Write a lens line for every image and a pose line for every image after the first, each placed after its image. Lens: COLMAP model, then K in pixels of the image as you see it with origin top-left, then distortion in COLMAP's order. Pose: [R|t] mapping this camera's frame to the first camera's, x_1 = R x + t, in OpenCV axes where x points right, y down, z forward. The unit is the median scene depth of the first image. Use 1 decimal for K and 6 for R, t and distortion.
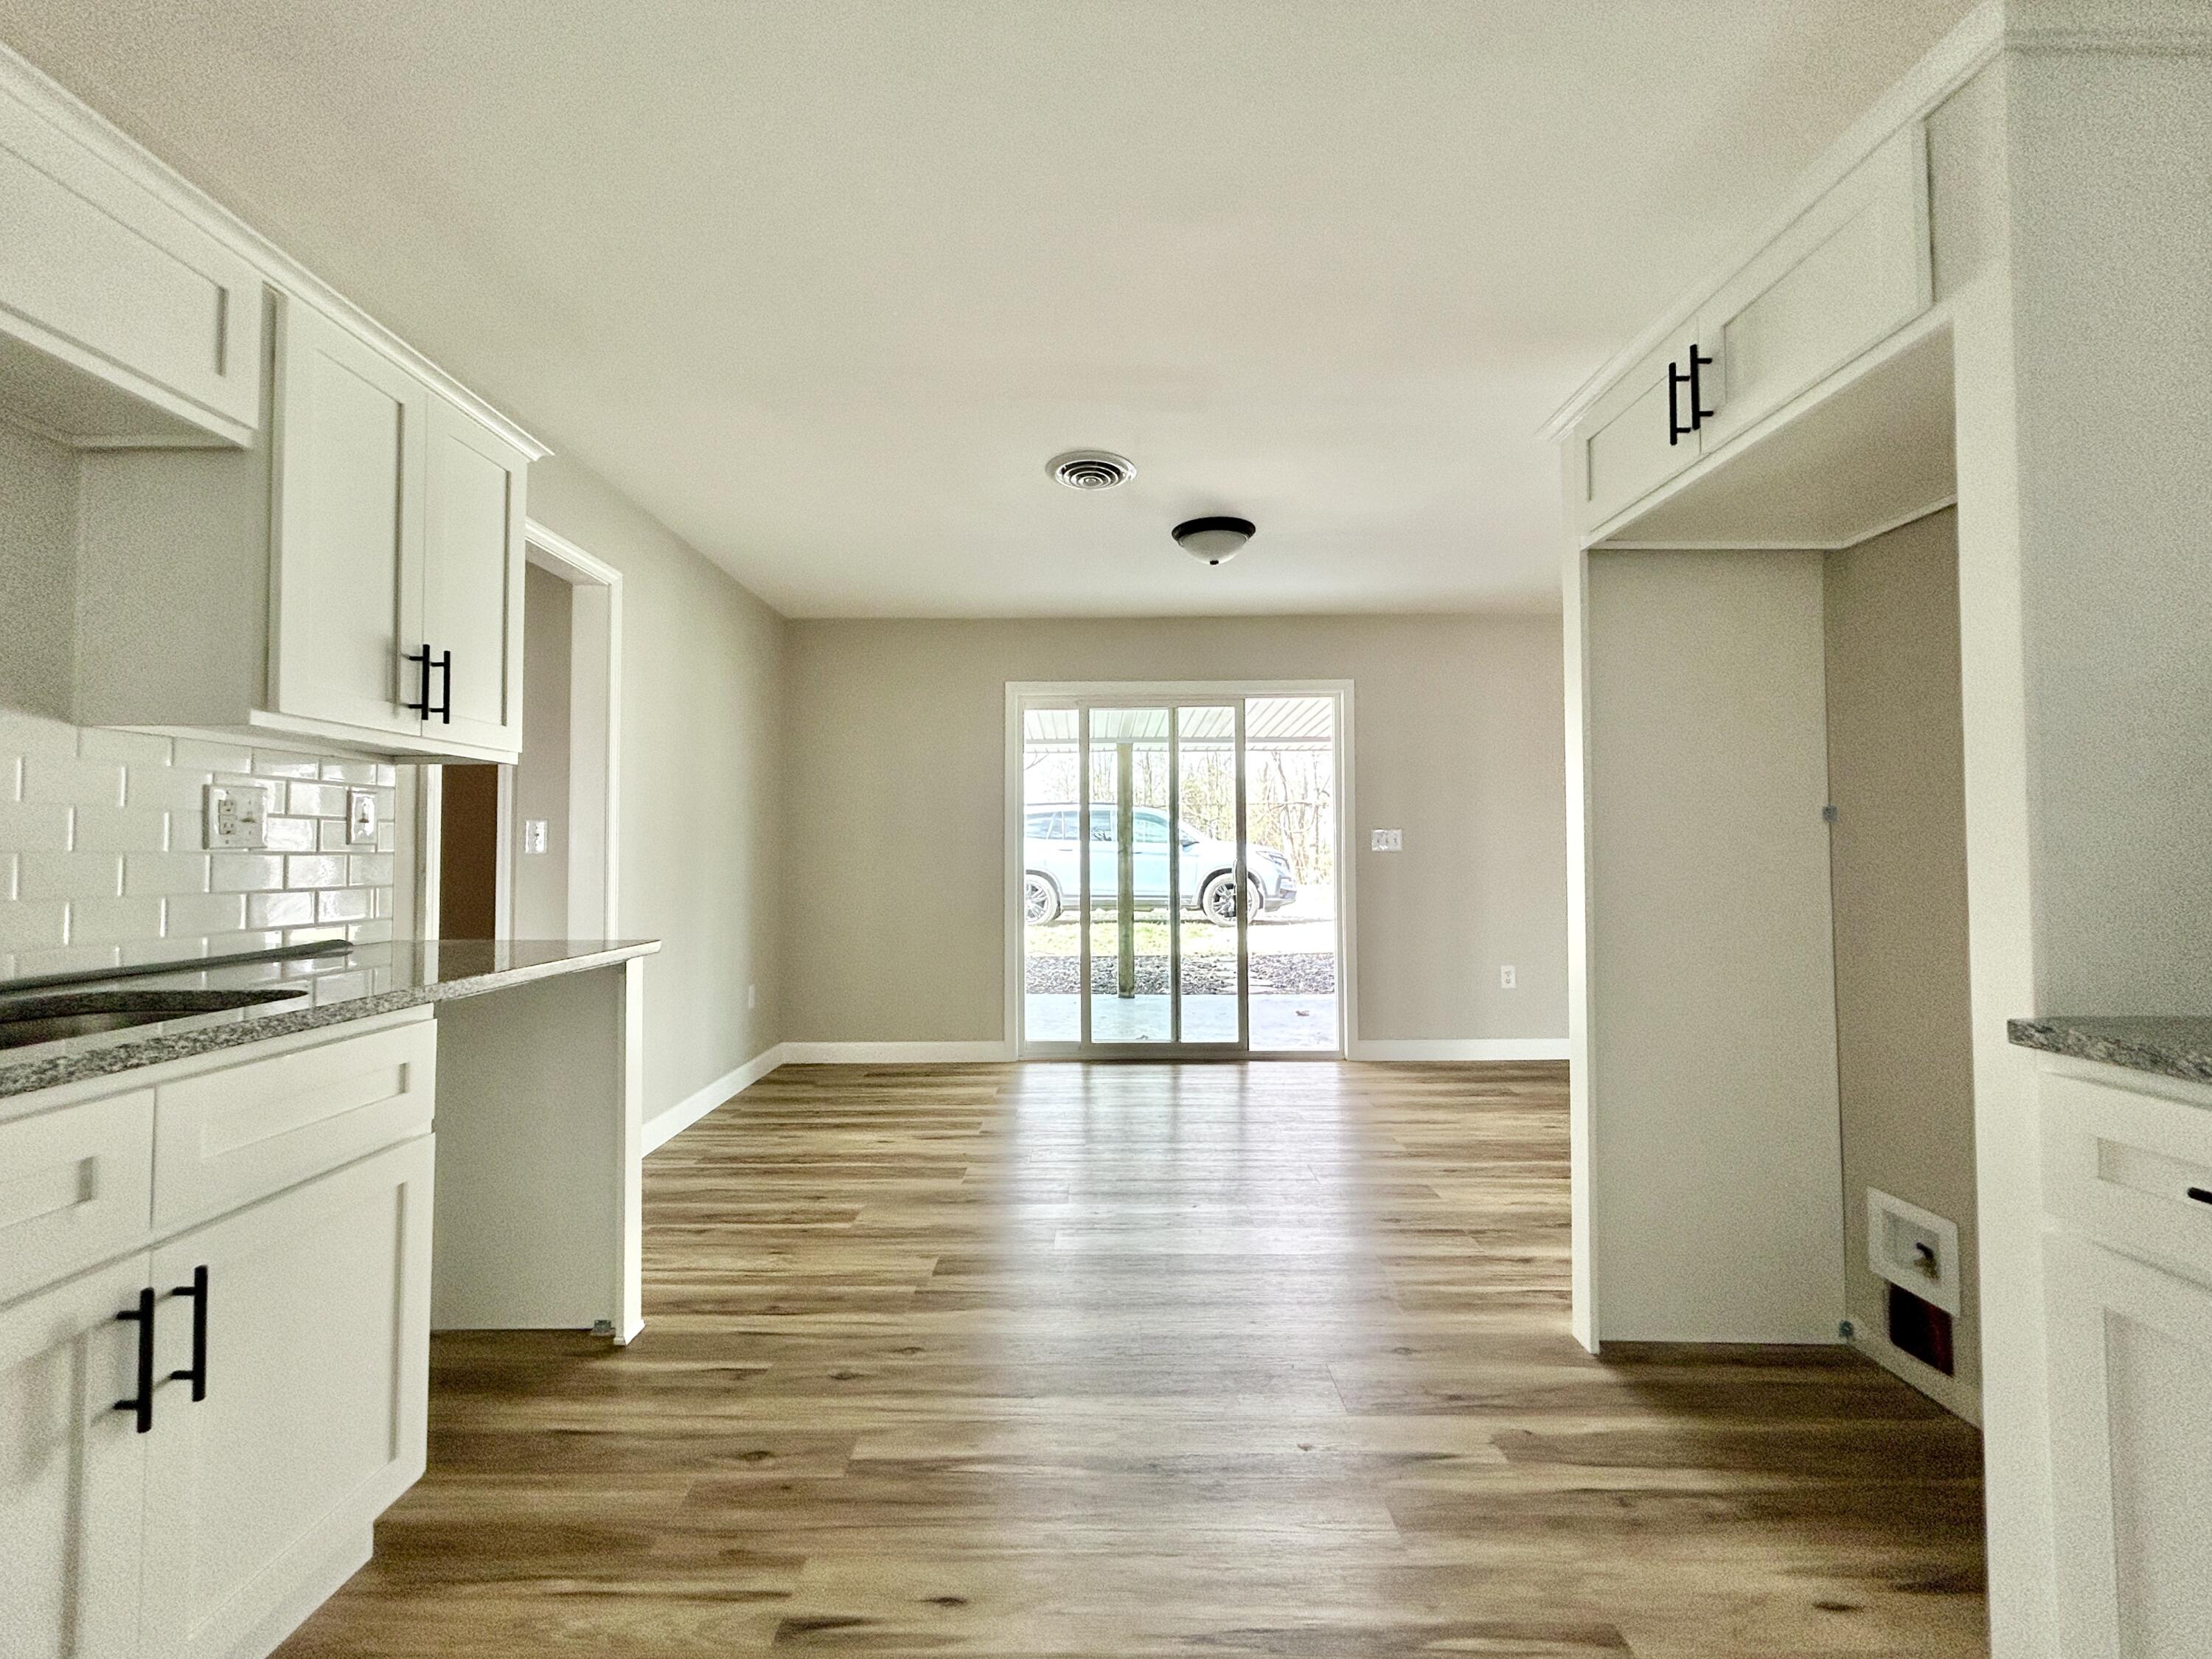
lens RADIAL K [[891.4, 0, 1109.7], [0, 891.4, 830.1], [0, 0, 1]] dist [-0.005219, 0.002715]
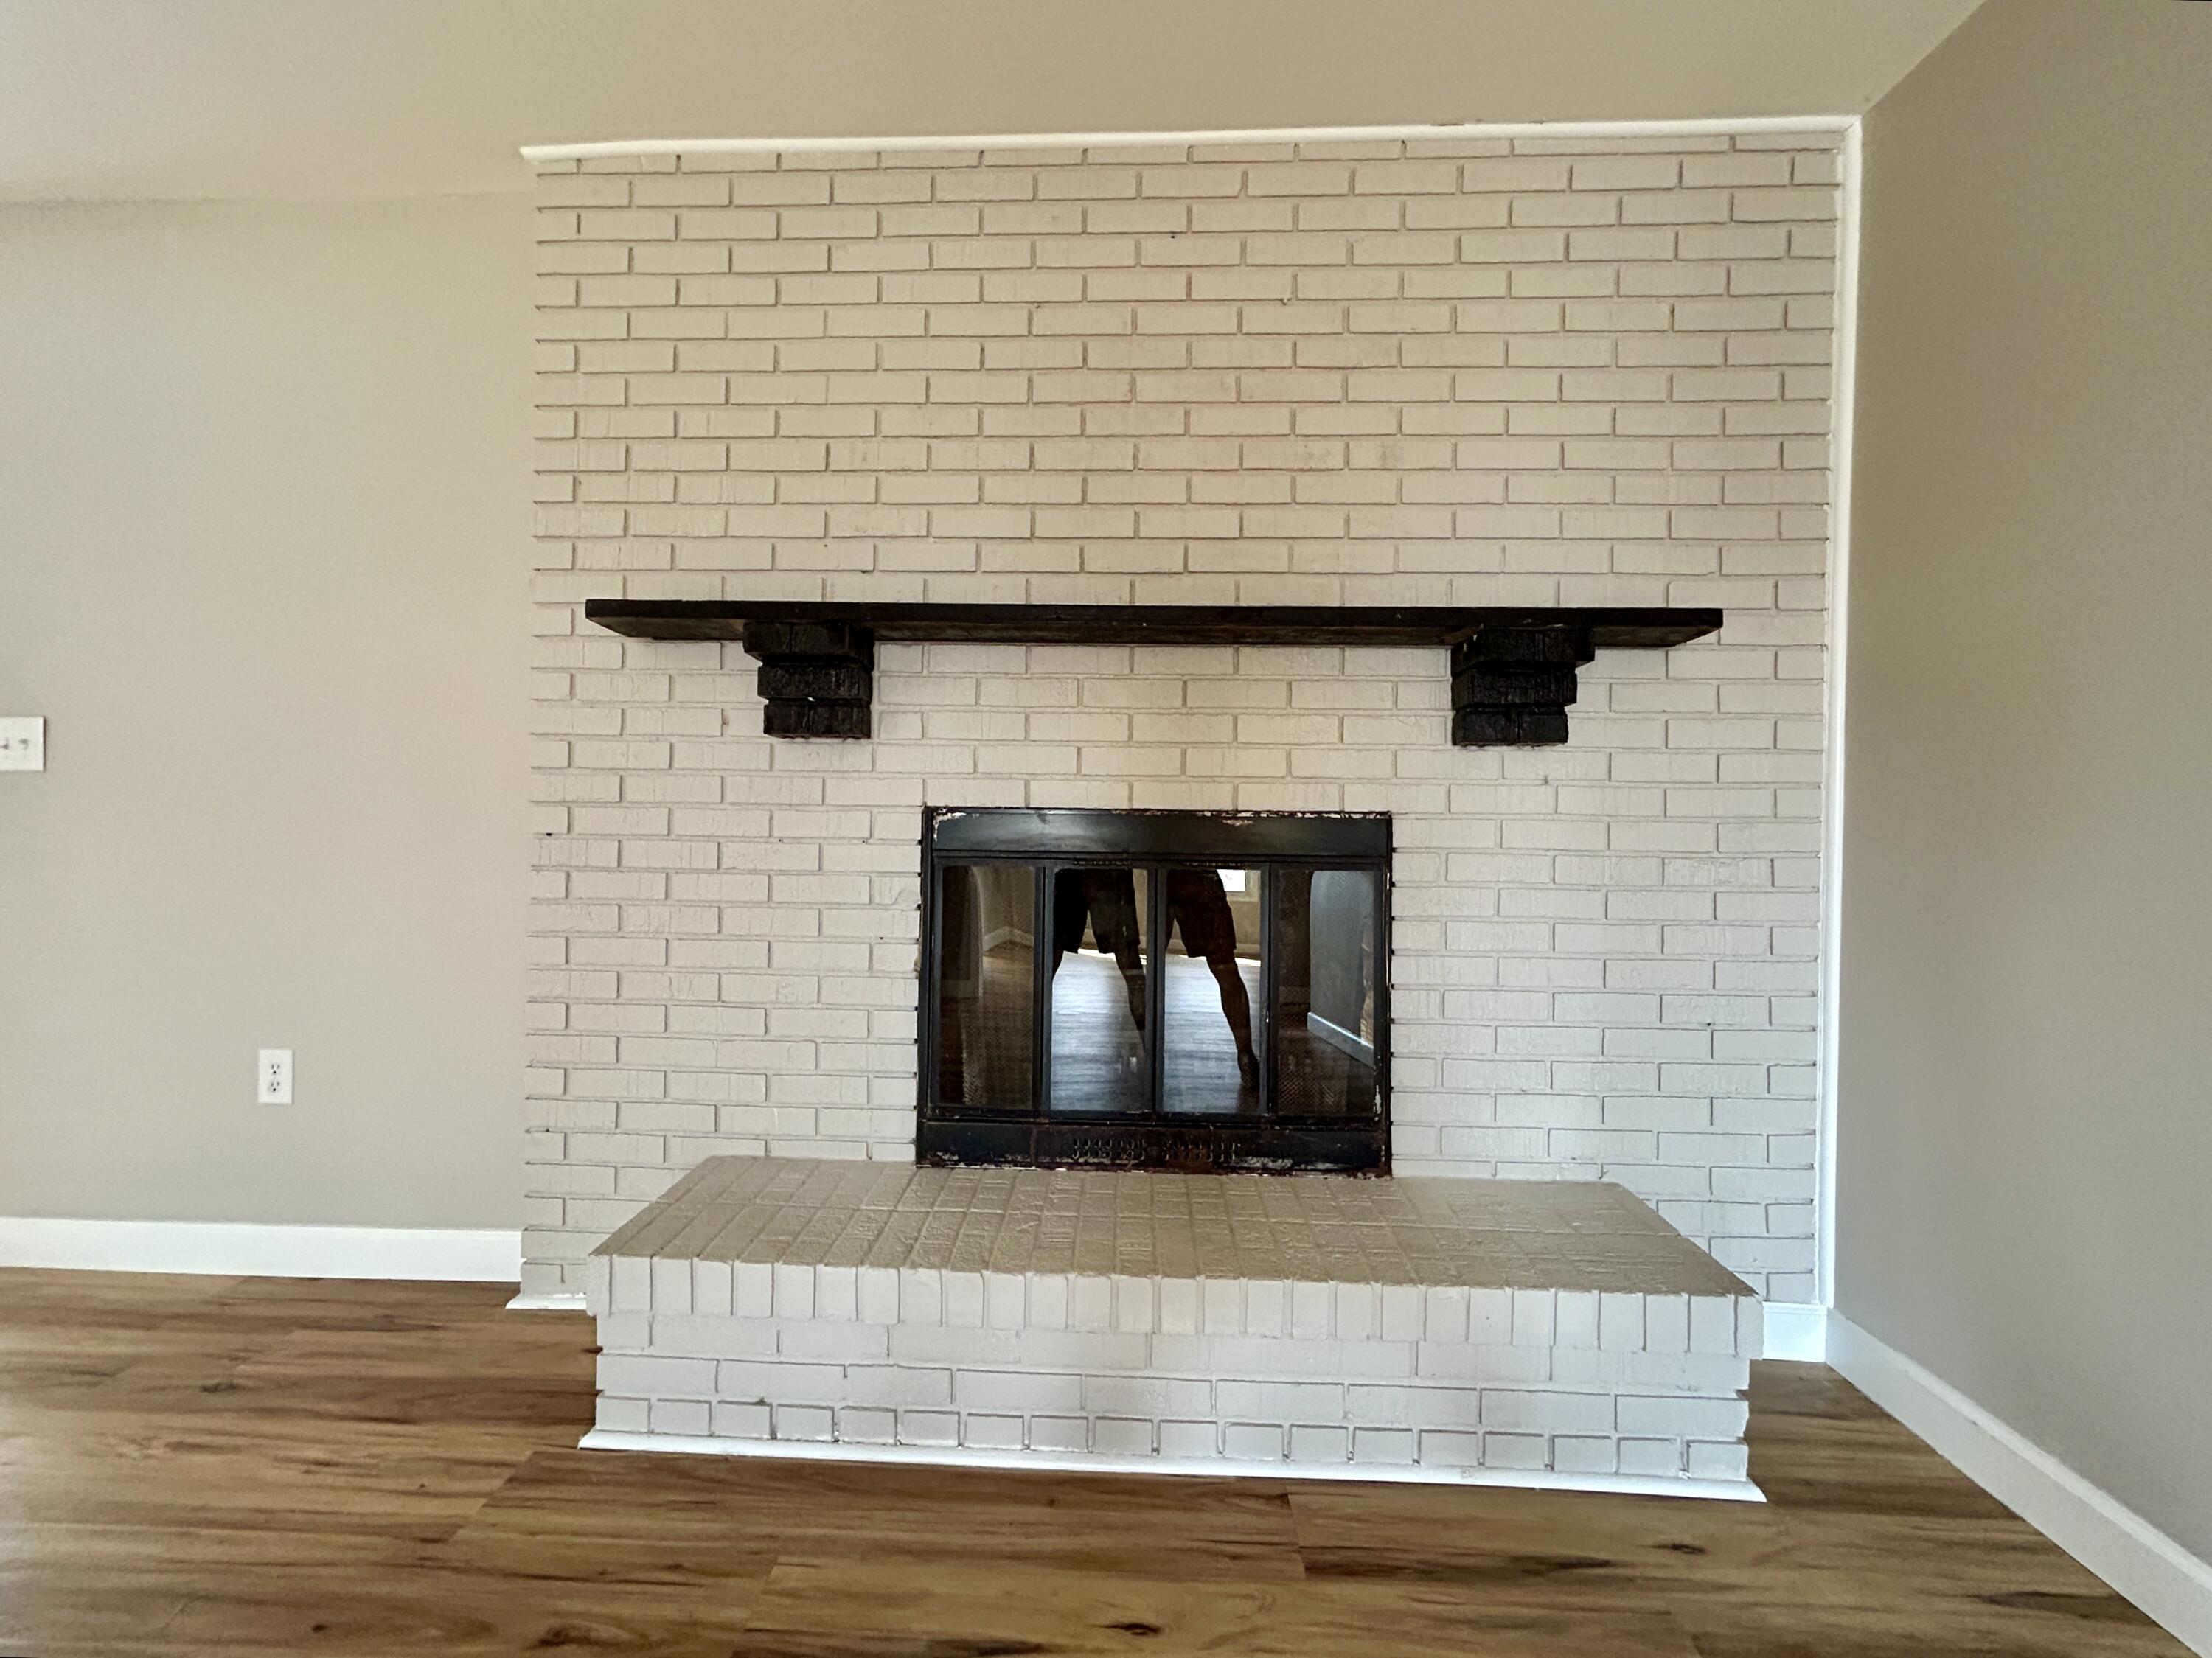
lens RADIAL K [[891.3, 0, 1100.1], [0, 891.3, 833.7], [0, 0, 1]] dist [-0.005219, 0.002715]
pose [[0.998707, 0.017153, -0.047853, 0.839320], [-0.015995, 0.999572, 0.024477, 0.035458], [0.048253, -0.023680, 0.998554, 0.603118]]
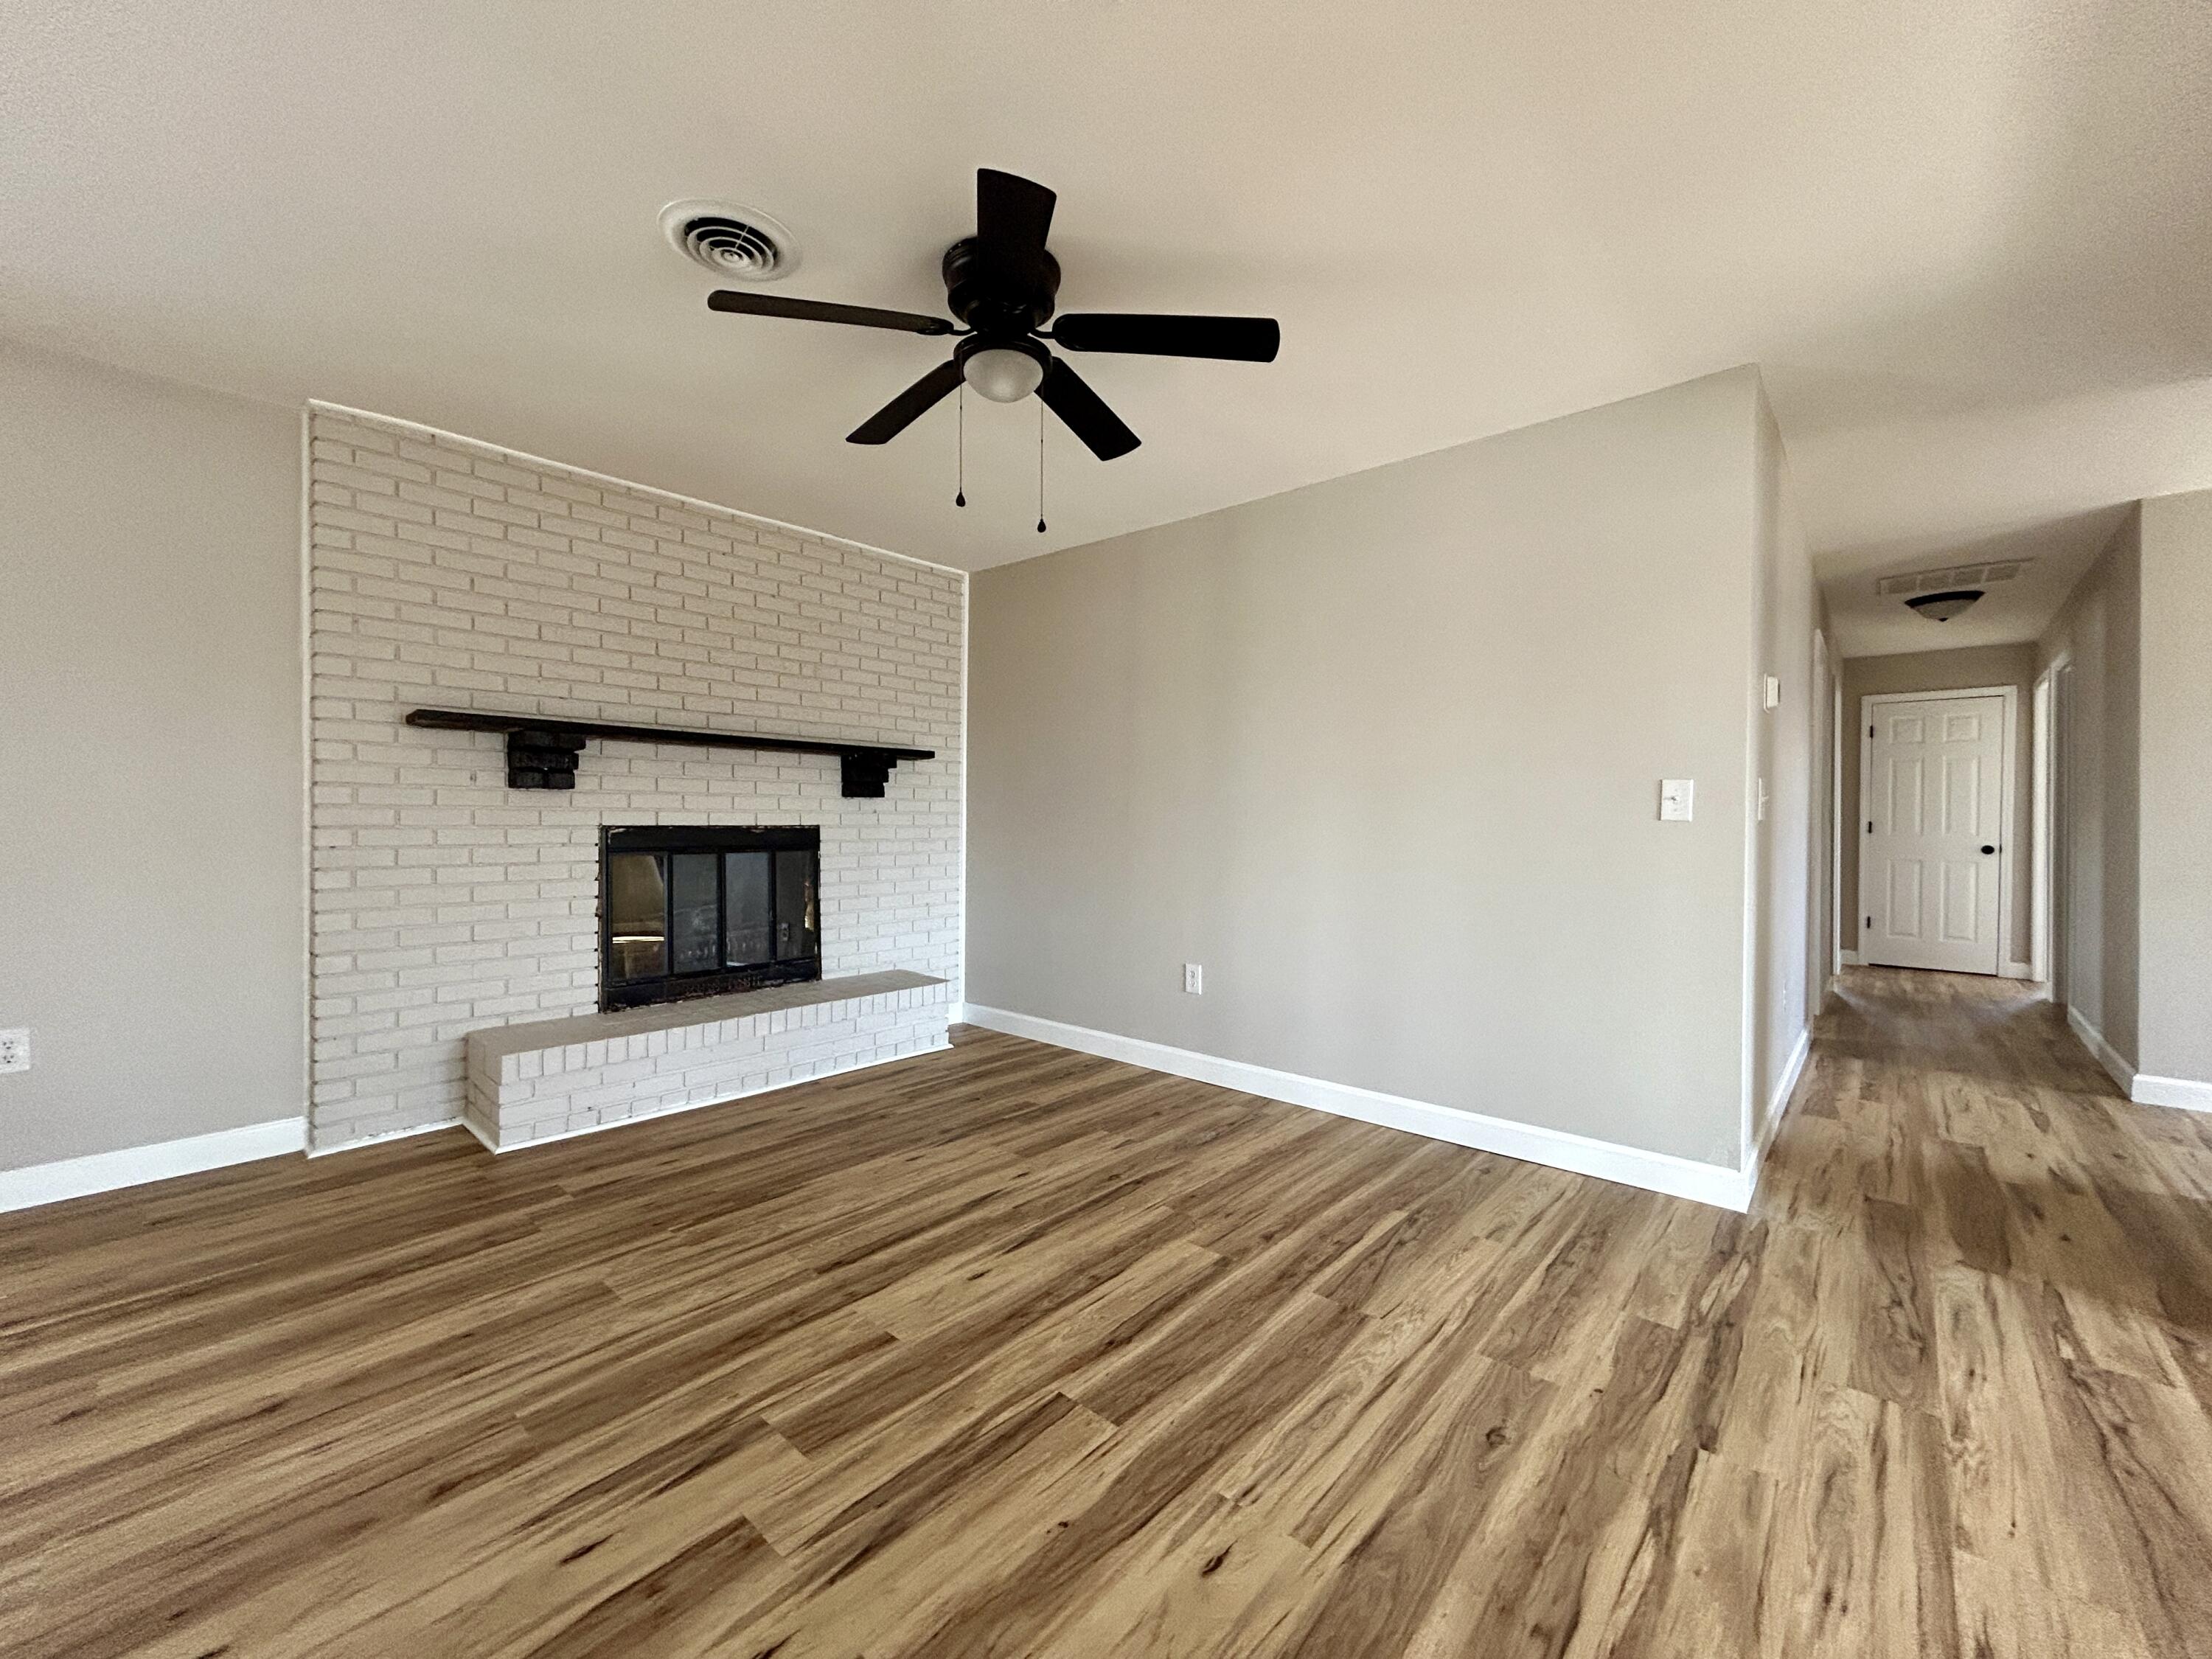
lens RADIAL K [[891.4, 0, 1098.6], [0, 891.4, 829.0], [0, 0, 1]] dist [-0.005219, 0.002715]
pose [[0.672366, -0.001873, 0.740217, 0.484785], [-0.025647, 0.999337, 0.025825, 0.008098], [-0.739775, -0.036348, 0.671872, 0.196920]]
